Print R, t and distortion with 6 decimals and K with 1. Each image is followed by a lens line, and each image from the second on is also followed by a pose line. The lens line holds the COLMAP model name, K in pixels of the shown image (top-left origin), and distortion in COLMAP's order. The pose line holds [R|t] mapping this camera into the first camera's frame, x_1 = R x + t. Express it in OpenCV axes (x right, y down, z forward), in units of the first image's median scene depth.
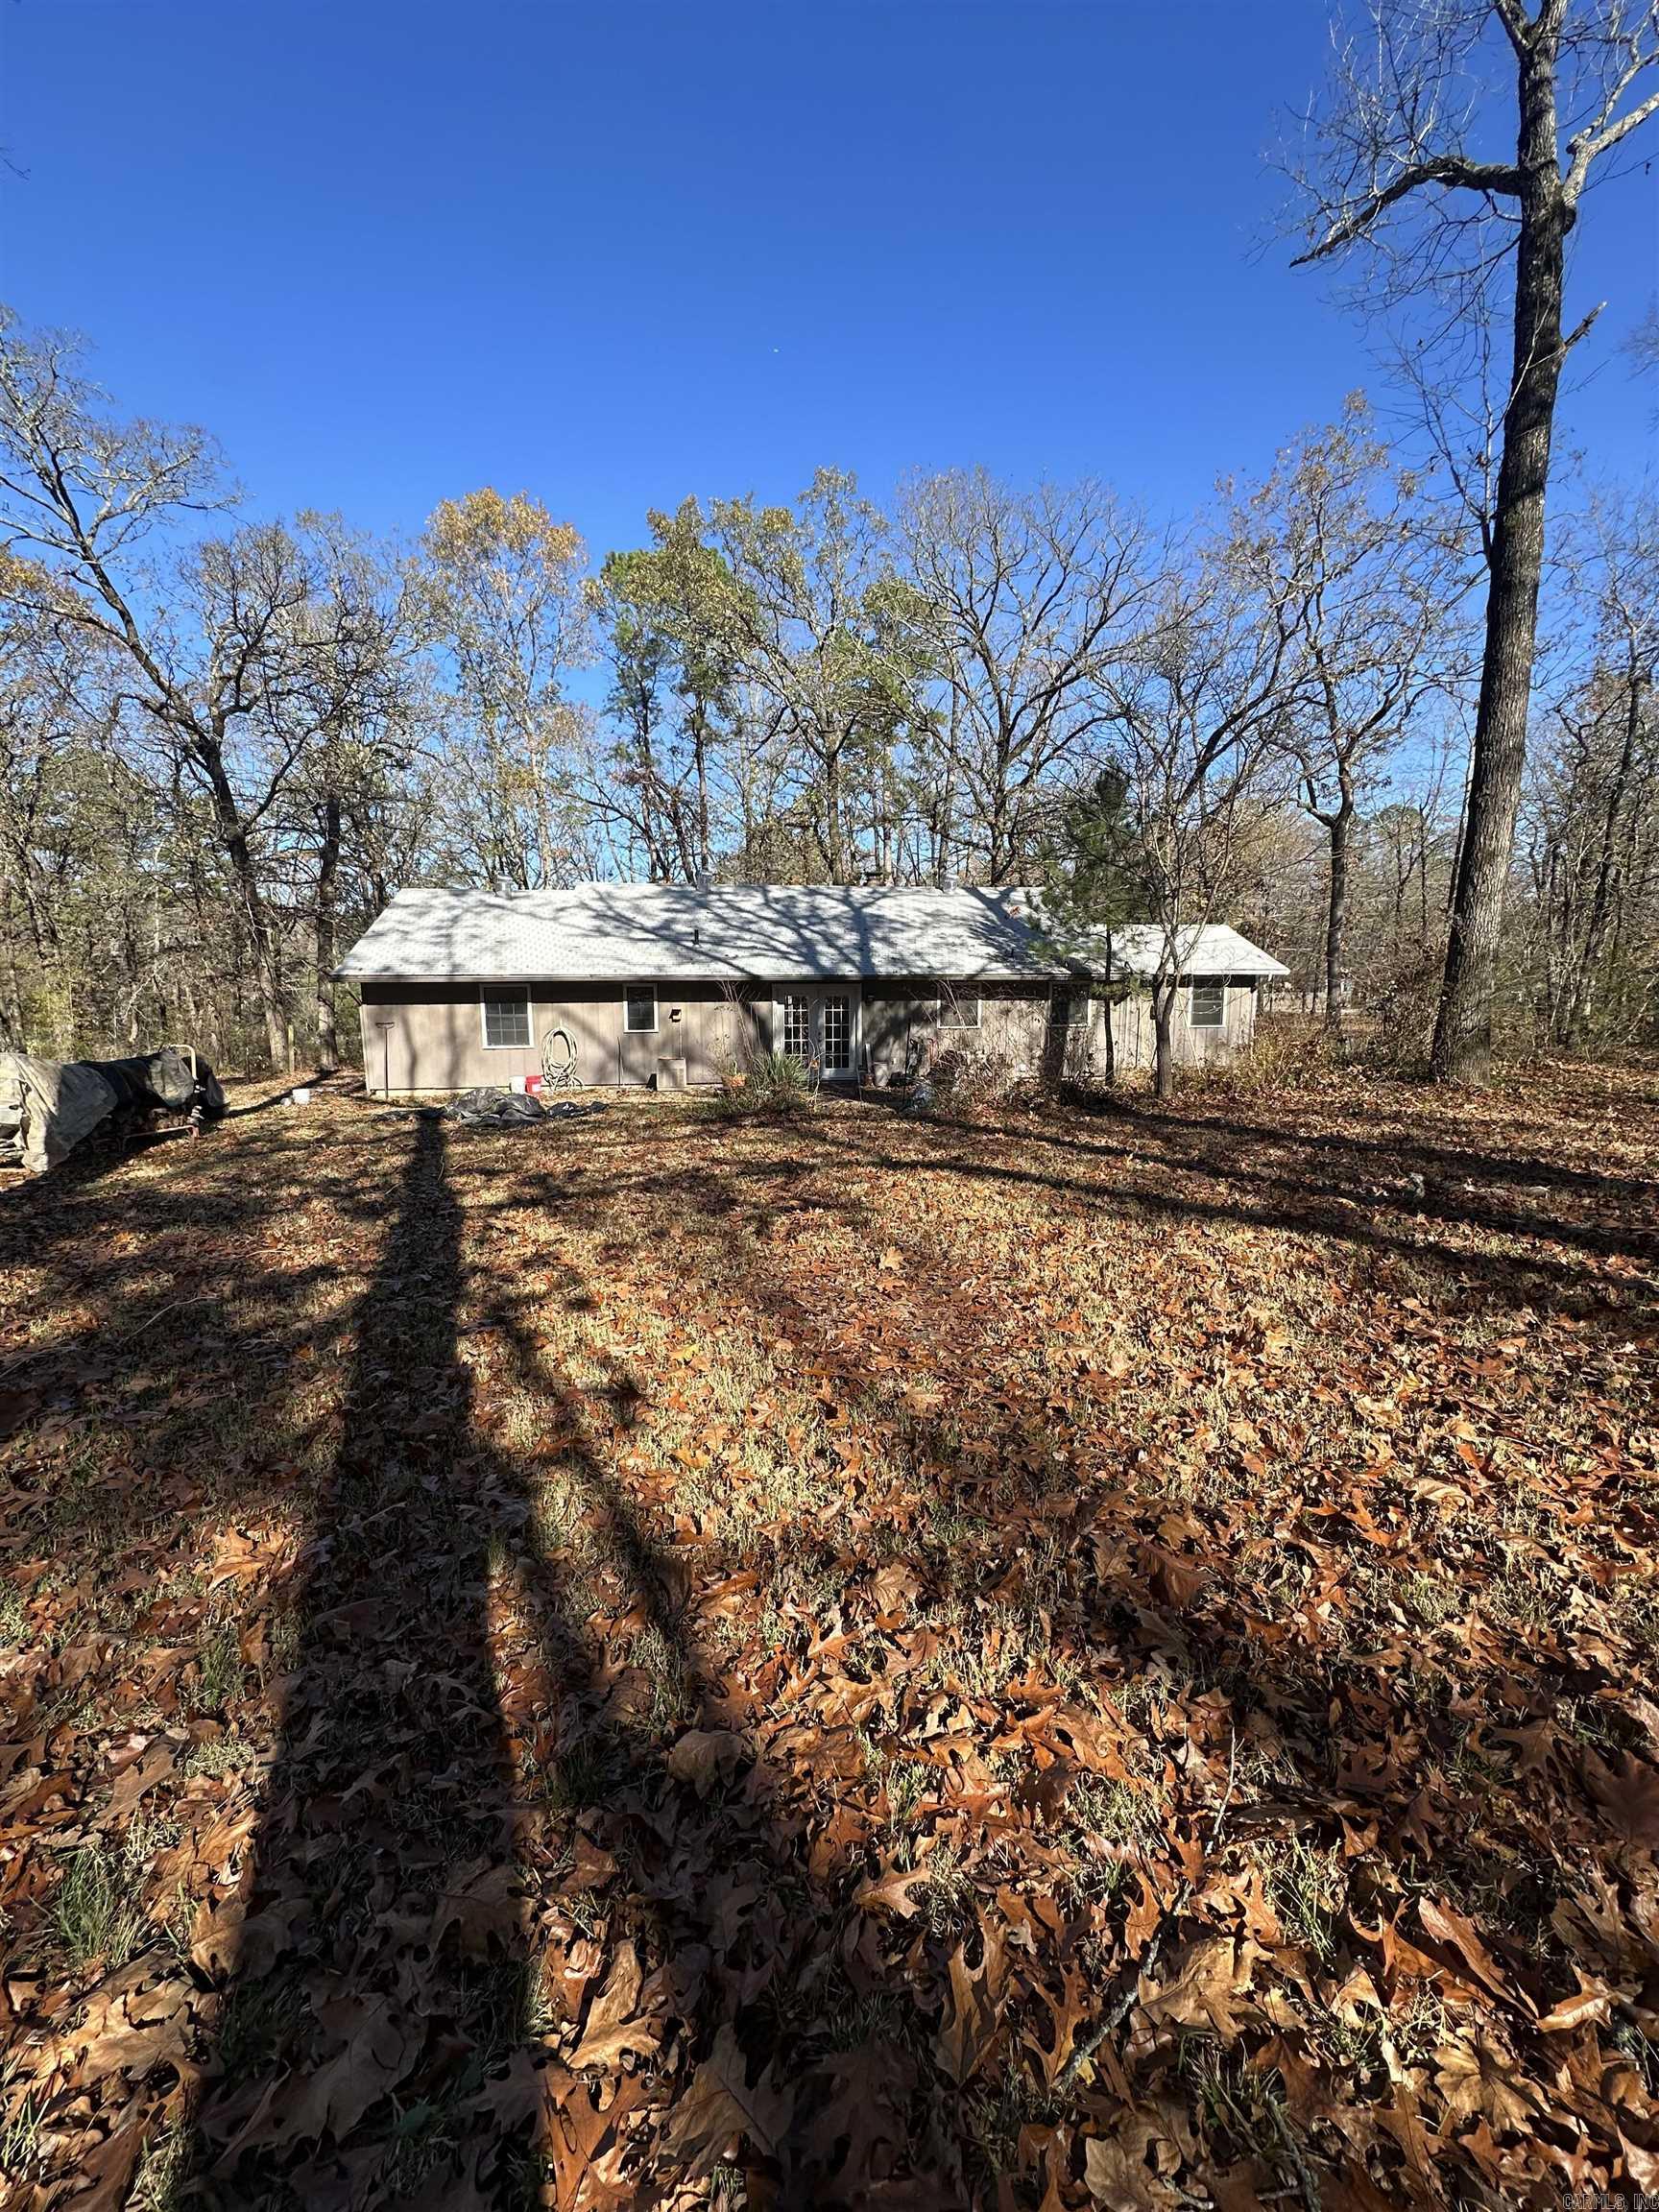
lens RADIAL K [[886.9, 0, 844.9], [0, 886.9, 1103.3], [0, 0, 1]] dist [0.000964, -0.000176]
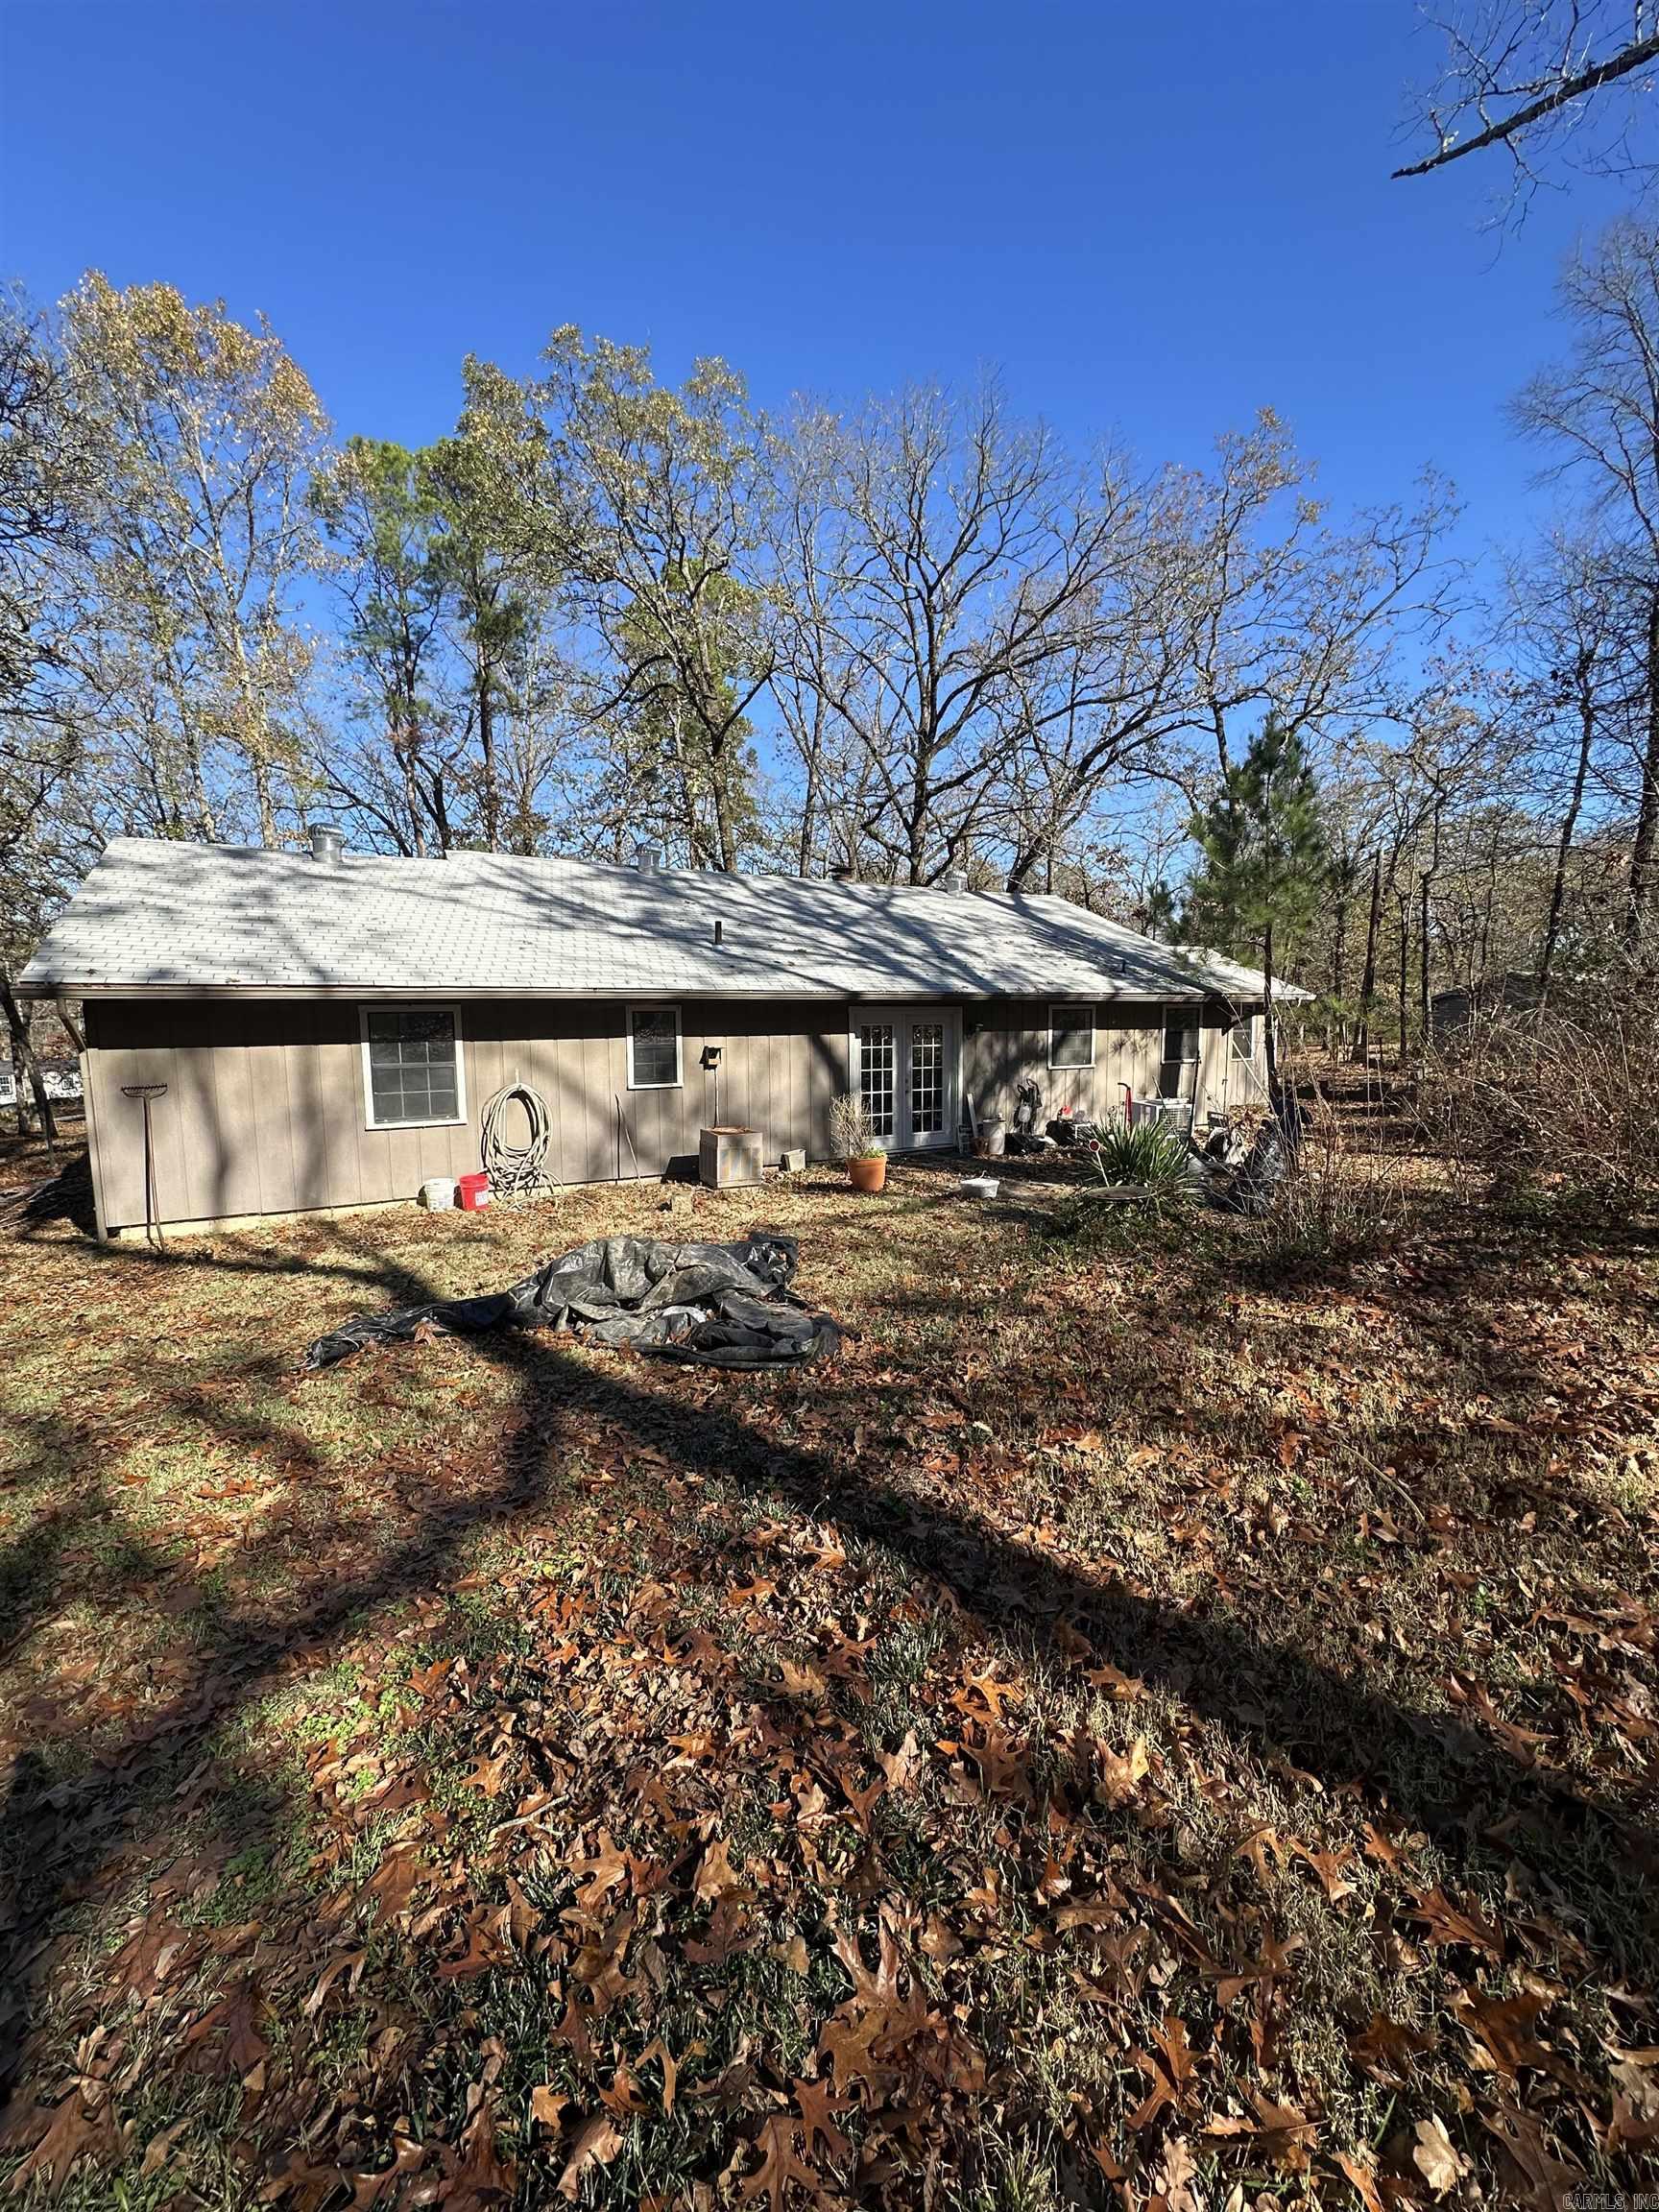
lens RADIAL K [[886.9, 0, 815.6], [0, 886.9, 1107.8], [0, 0, 1]] dist [0.000964, -0.000176]
pose [[0.936747, -0.042326, 0.347439, -0.333476], [0.061711, 0.997083, -0.044916, -0.034156], [-0.344524, 0.063516, 0.936626, 0.407901]]
